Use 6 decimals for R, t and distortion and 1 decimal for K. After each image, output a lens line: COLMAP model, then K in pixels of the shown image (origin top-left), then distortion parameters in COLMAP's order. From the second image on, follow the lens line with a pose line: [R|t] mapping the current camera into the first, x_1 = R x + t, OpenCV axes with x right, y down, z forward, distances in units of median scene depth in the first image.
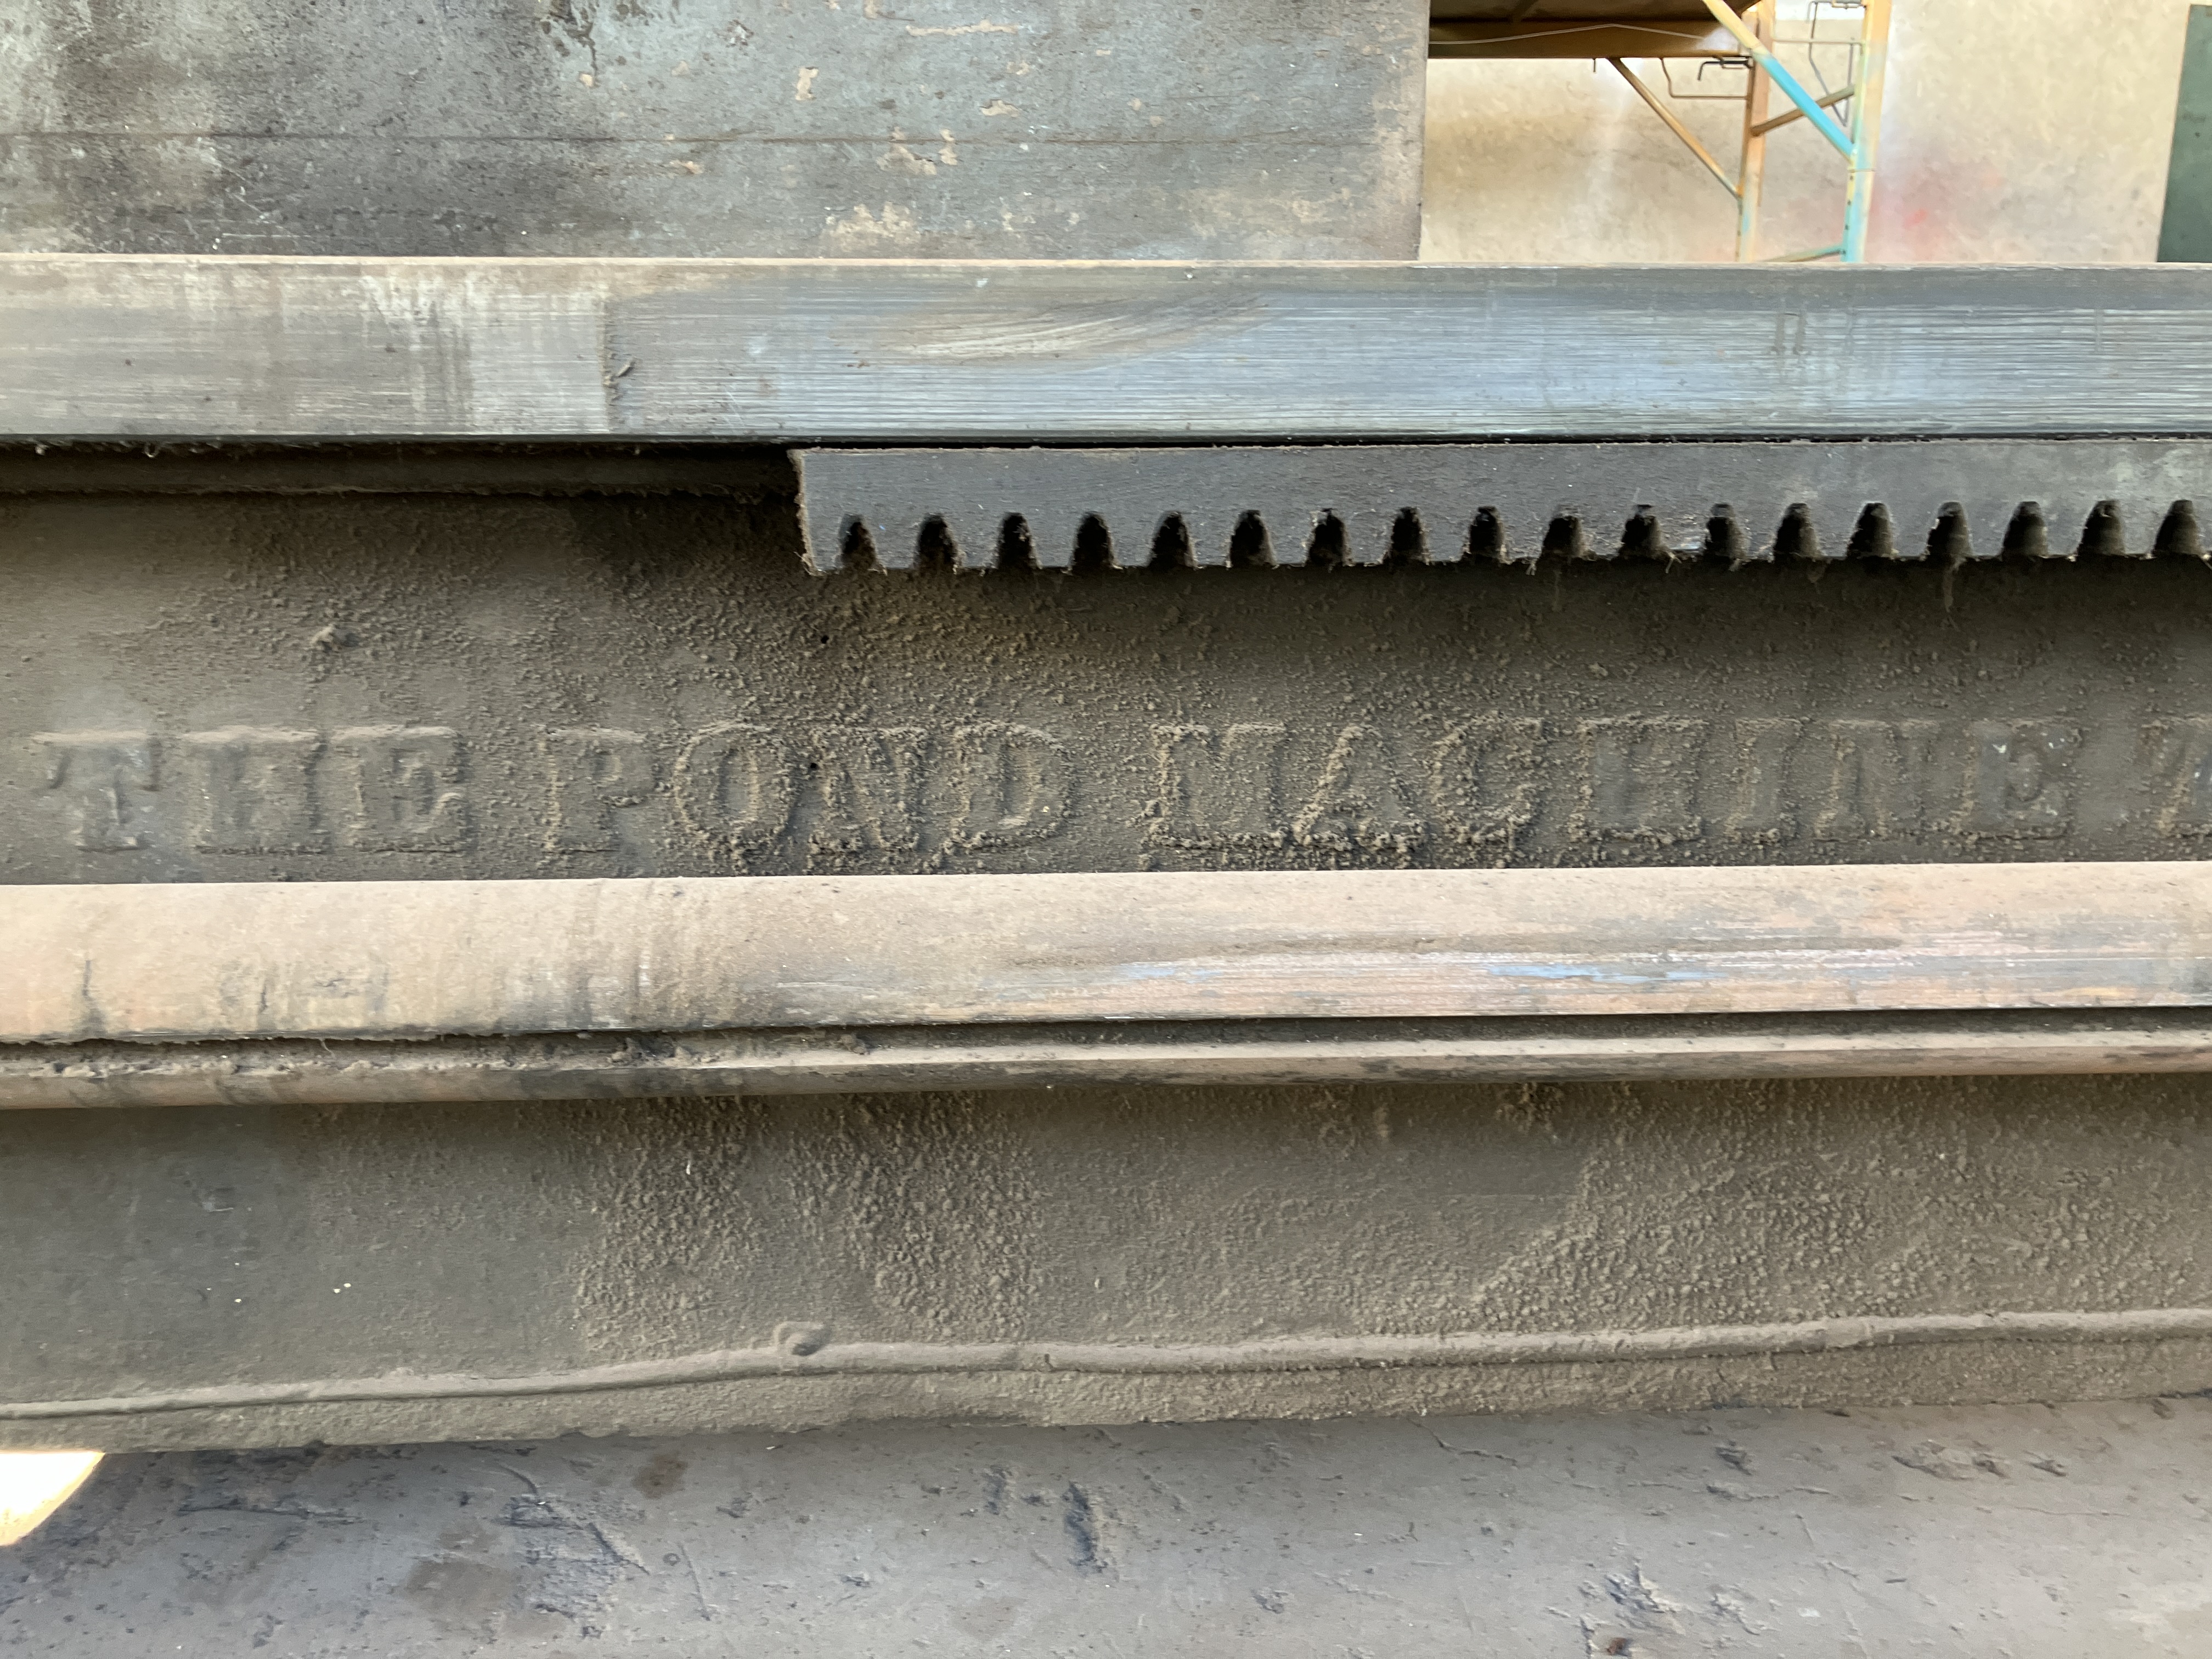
lens RADIAL K [[1799.6, 0, 1113.0], [0, 1799.6, 816.8], [0, 0, 1]] dist [0.012878, -0.006424]
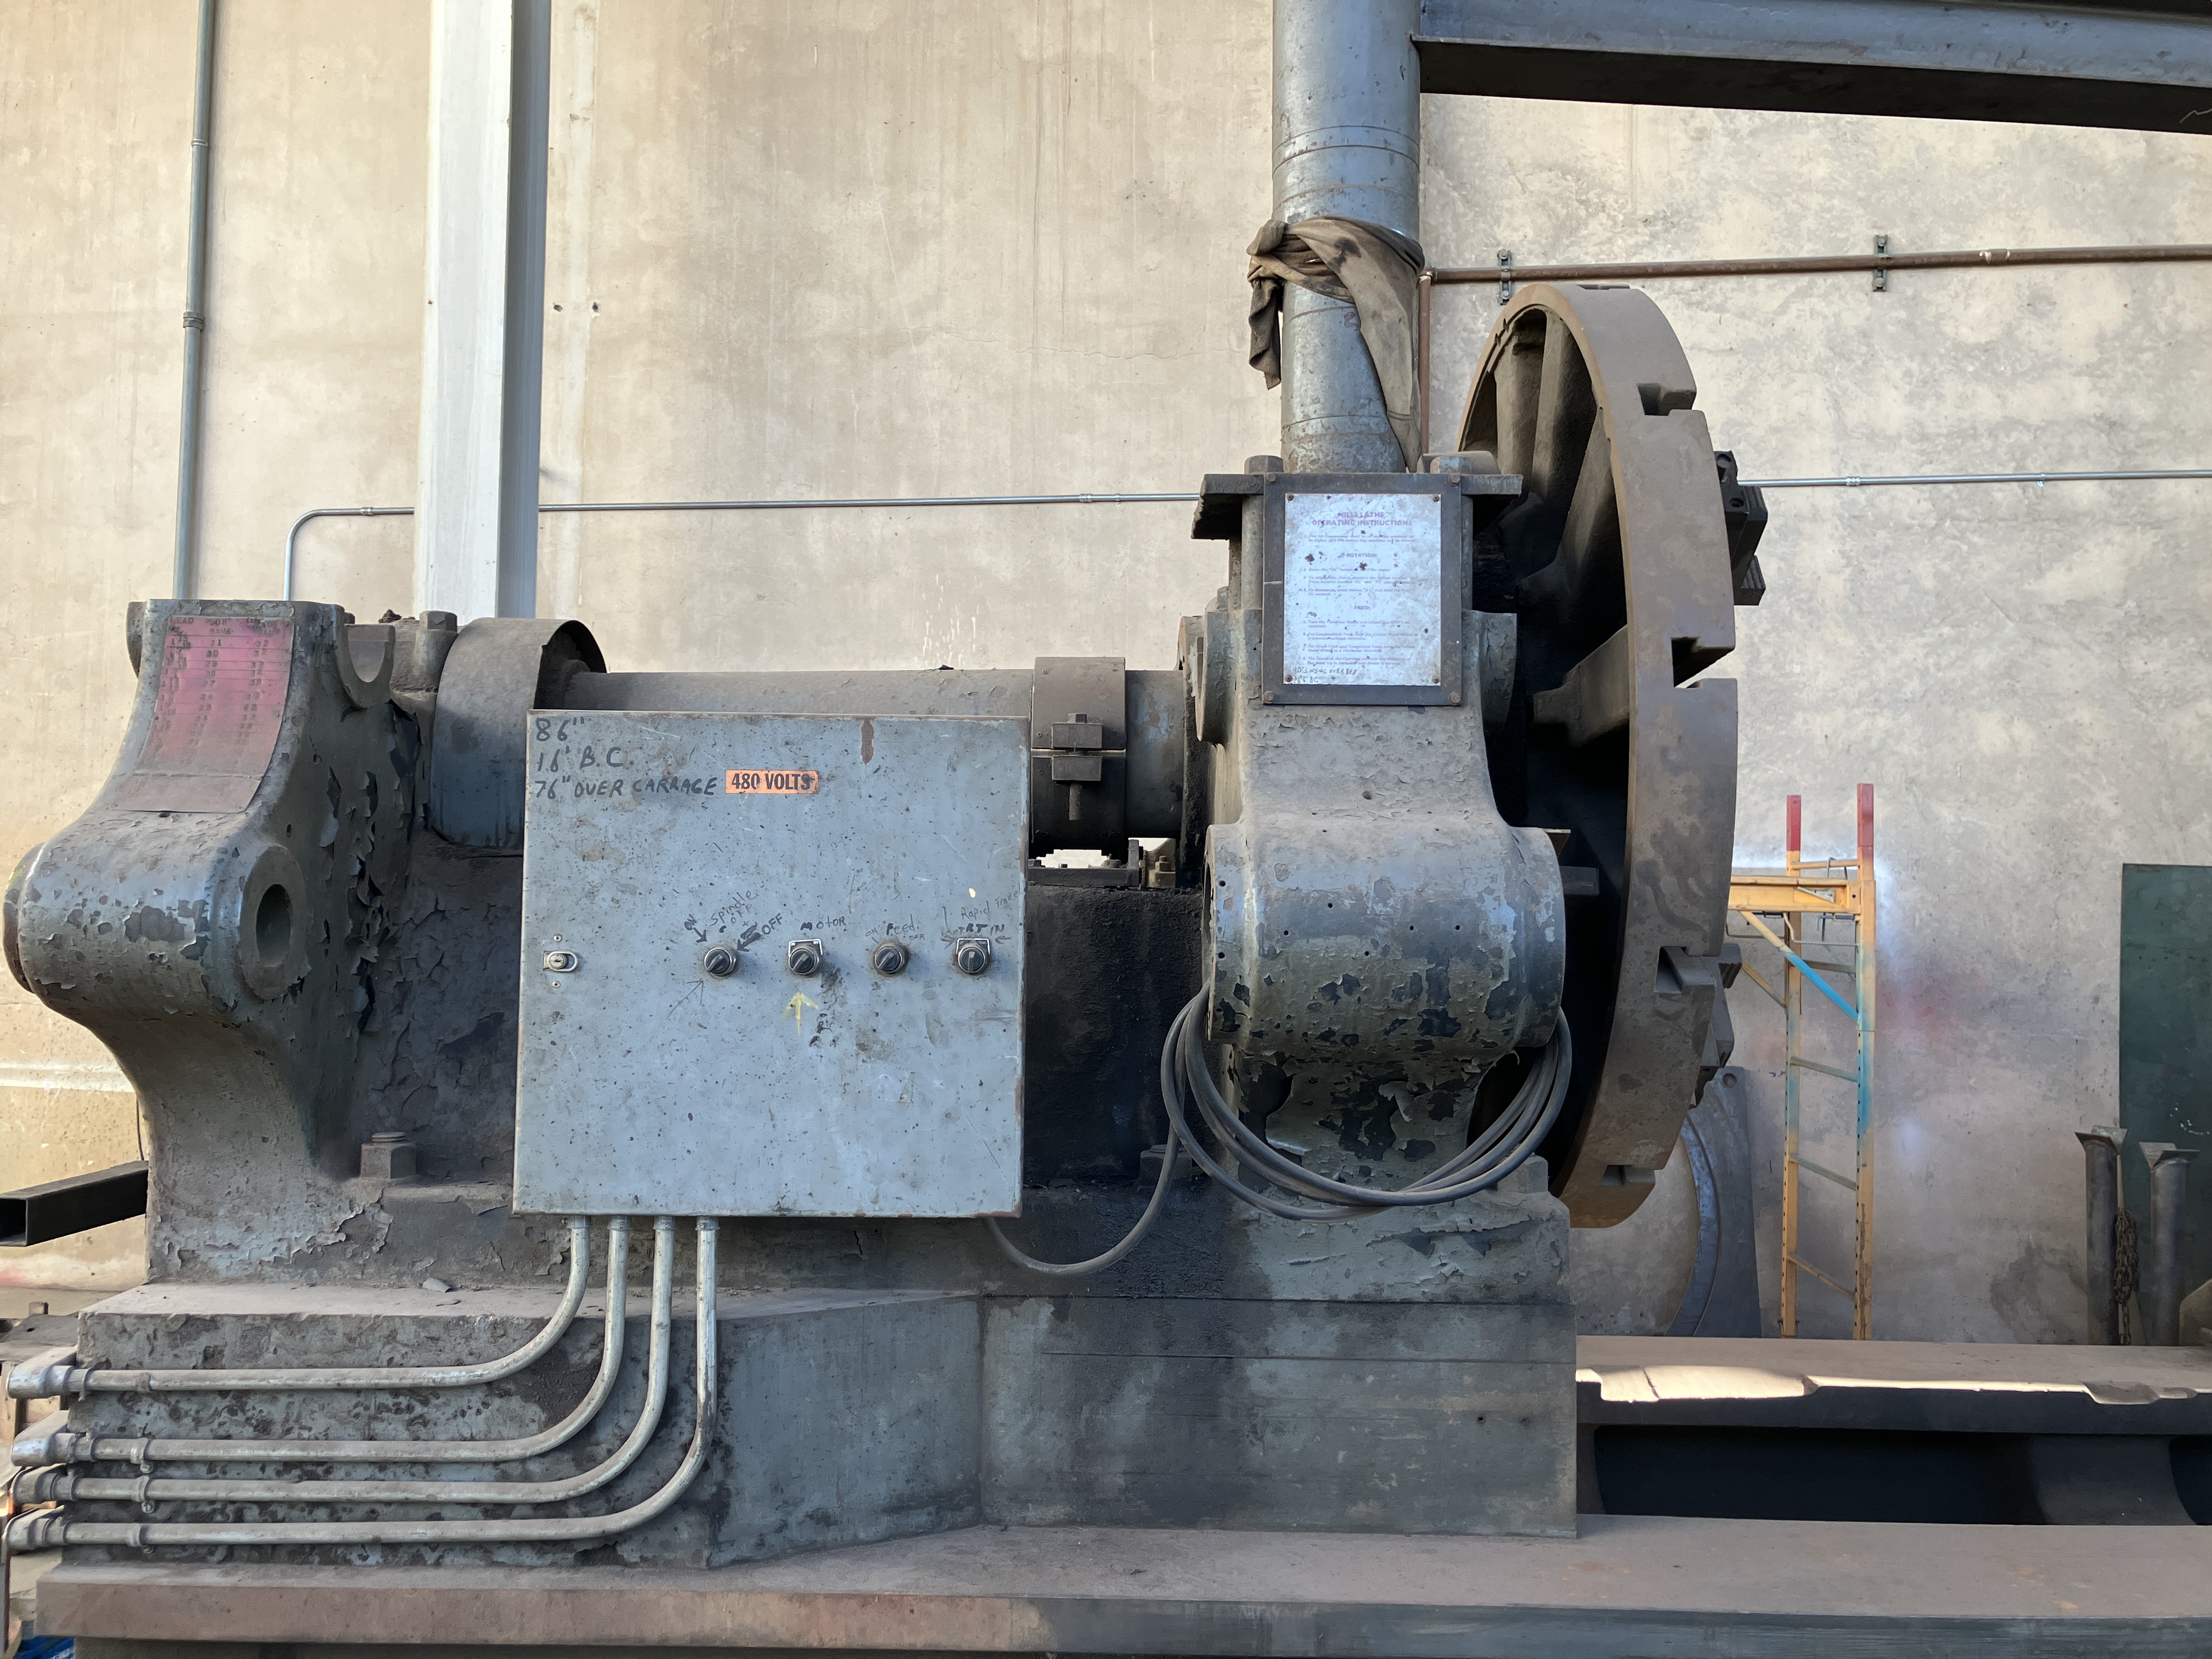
lens RADIAL K [[1799.6, 0, 1101.1], [0, 1799.6, 830.6], [0, 0, 1]] dist [0.012878, -0.006424]
pose [[0.997728, 0.016906, -0.065212, -0.361785], [-0.033019, 0.966476, -0.254626, -0.602327], [0.058722, 0.256200, 0.964838, -1.808541]]
